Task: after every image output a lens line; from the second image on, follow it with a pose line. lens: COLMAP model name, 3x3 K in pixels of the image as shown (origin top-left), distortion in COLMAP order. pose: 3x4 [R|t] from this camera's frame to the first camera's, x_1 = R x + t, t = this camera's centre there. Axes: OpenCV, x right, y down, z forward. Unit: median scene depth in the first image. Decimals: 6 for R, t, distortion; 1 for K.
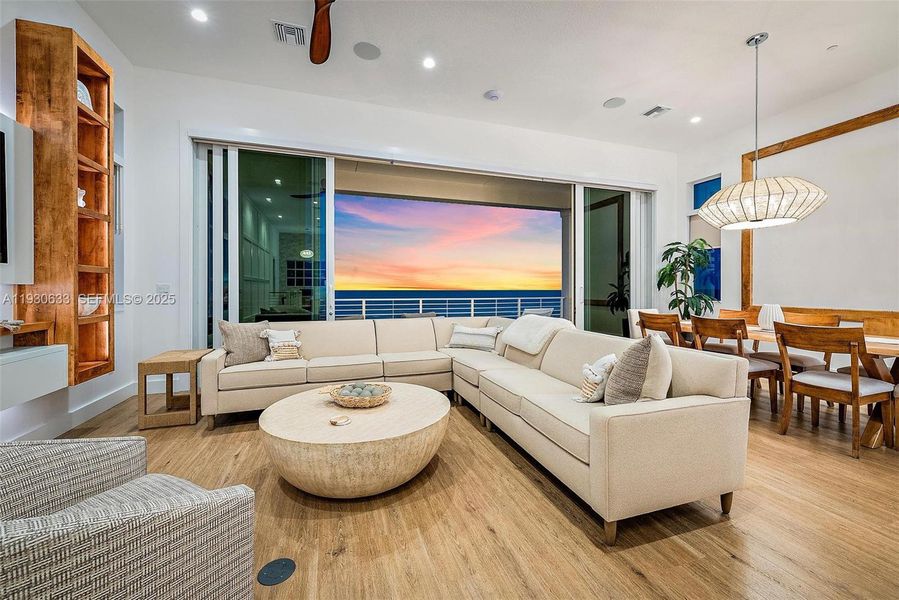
lens RADIAL K [[349.4, 0, 451.7], [0, 349.4, 291.6], [0, 0, 1]] dist [-0.002310, 0.000340]
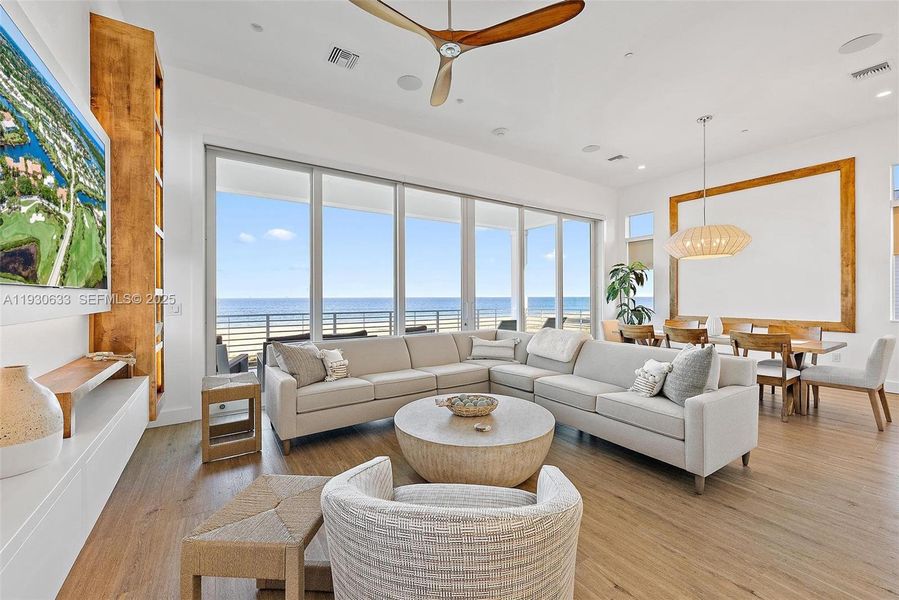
lens RADIAL K [[349.4, 0, 456.0], [0, 349.4, 297.7], [0, 0, 1]] dist [-0.002310, 0.000340]
pose [[0.968466, -0.001409, 0.249142, -0.553672], [0.002738, 0.999984, -0.004989, -0.046725], [-0.249131, 0.005513, 0.968454, -0.088292]]
